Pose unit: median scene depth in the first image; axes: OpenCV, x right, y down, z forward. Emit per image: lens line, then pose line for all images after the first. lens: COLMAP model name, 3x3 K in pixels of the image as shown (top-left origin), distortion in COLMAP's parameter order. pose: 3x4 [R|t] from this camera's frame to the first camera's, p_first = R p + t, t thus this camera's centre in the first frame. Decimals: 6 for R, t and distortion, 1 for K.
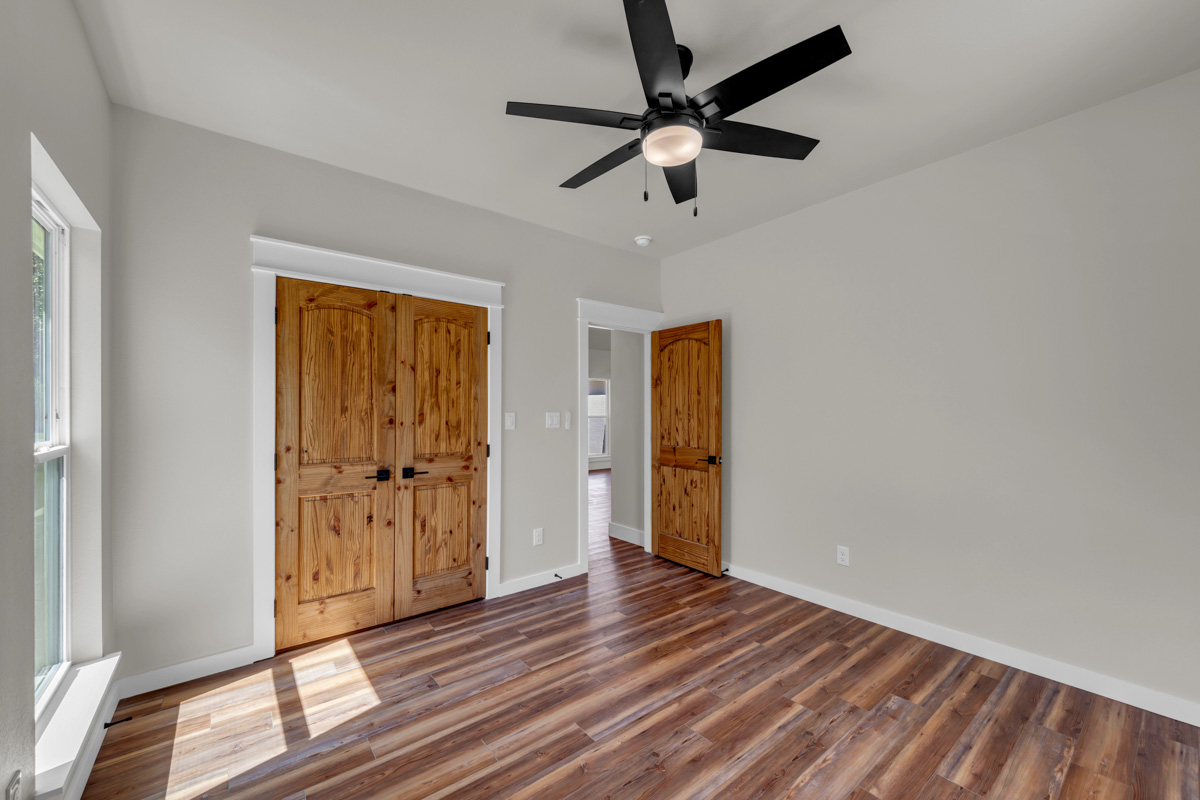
lens RADIAL K [[467.1, 0, 591.8], [0, 467.1, 412.2], [0, 0, 1]] dist [0.009499, -0.002746]
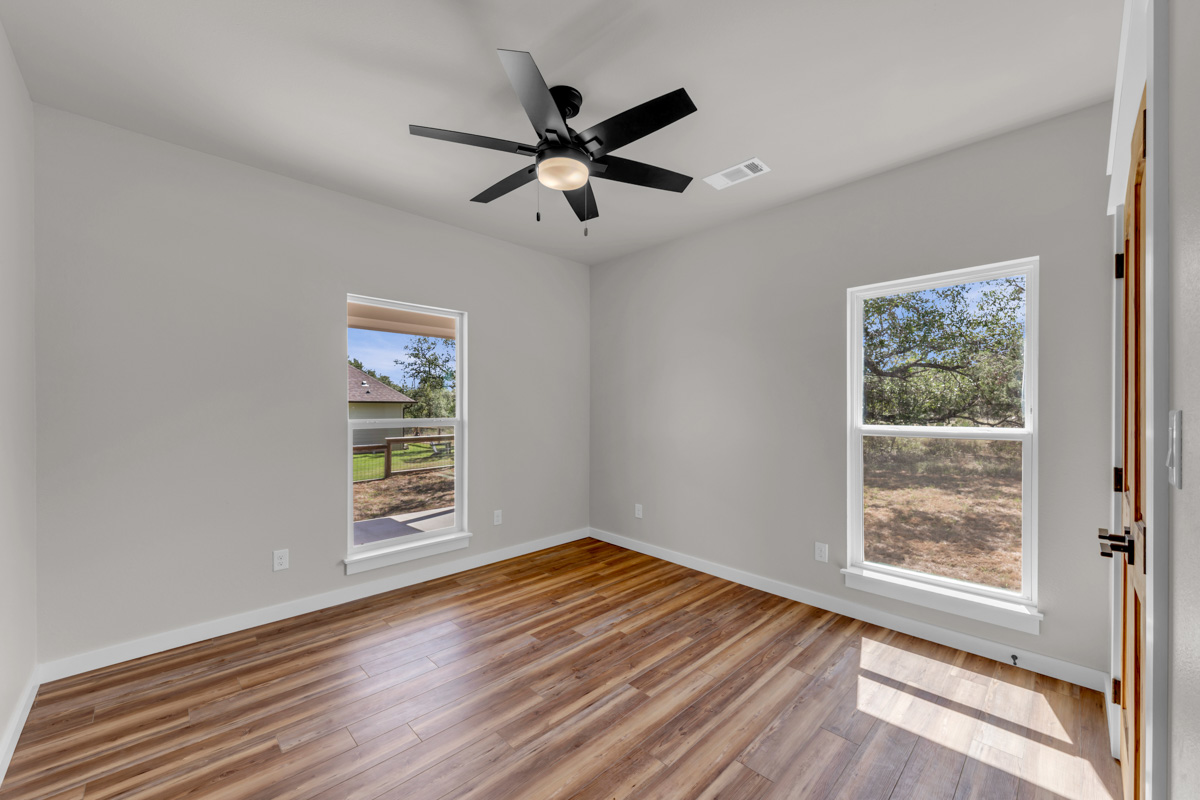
lens RADIAL K [[467.1, 0, 597.9], [0, 467.1, 404.2], [0, 0, 1]] dist [0.009499, -0.002746]
pose [[-0.992844, -0.001654, -0.119408, 0.151461], [-0.001275, 0.999994, -0.003256, -0.001382], [0.119412, -0.003080, -0.992840, 1.458569]]
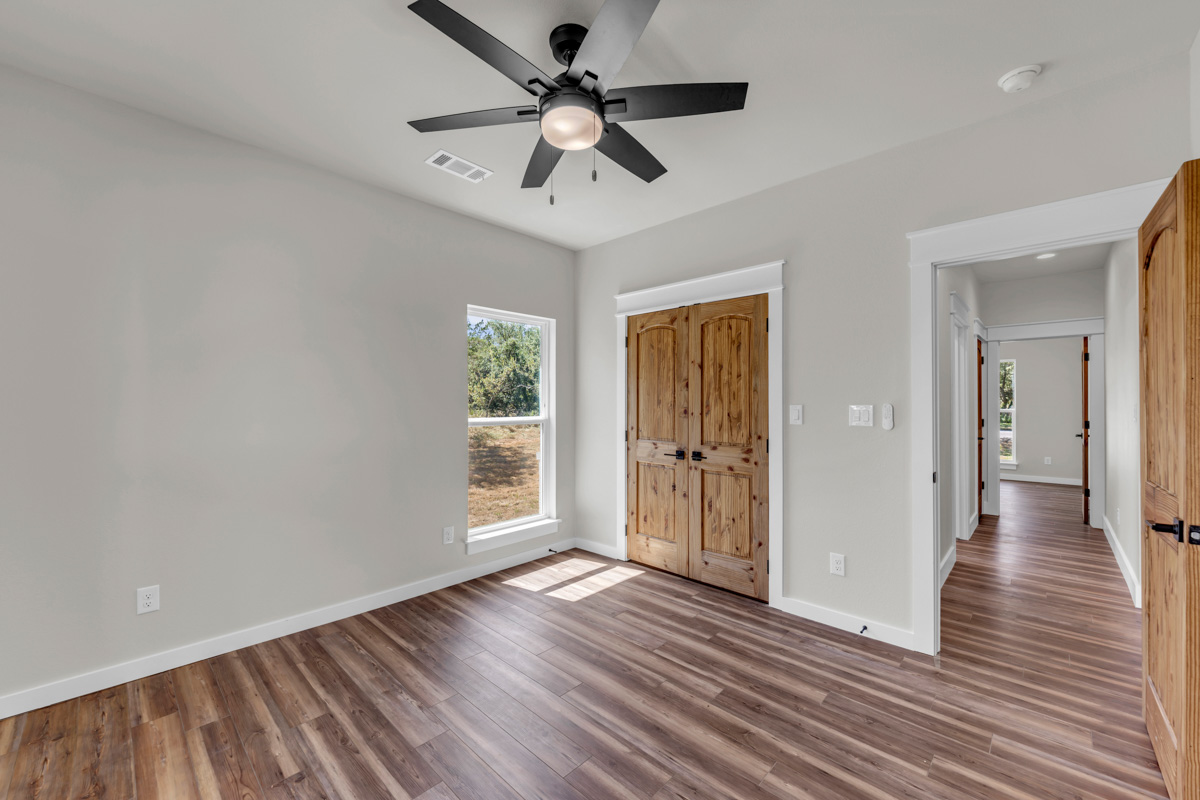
lens RADIAL K [[467.1, 0, 596.3], [0, 467.1, 395.3], [0, 0, 1]] dist [0.009499, -0.002746]
pose [[0.147134, -0.014117, -0.989016, 0.772212], [-0.000212, 0.999898, -0.014304, -0.005595], [0.989116, 0.002314, 0.147116, 0.616782]]
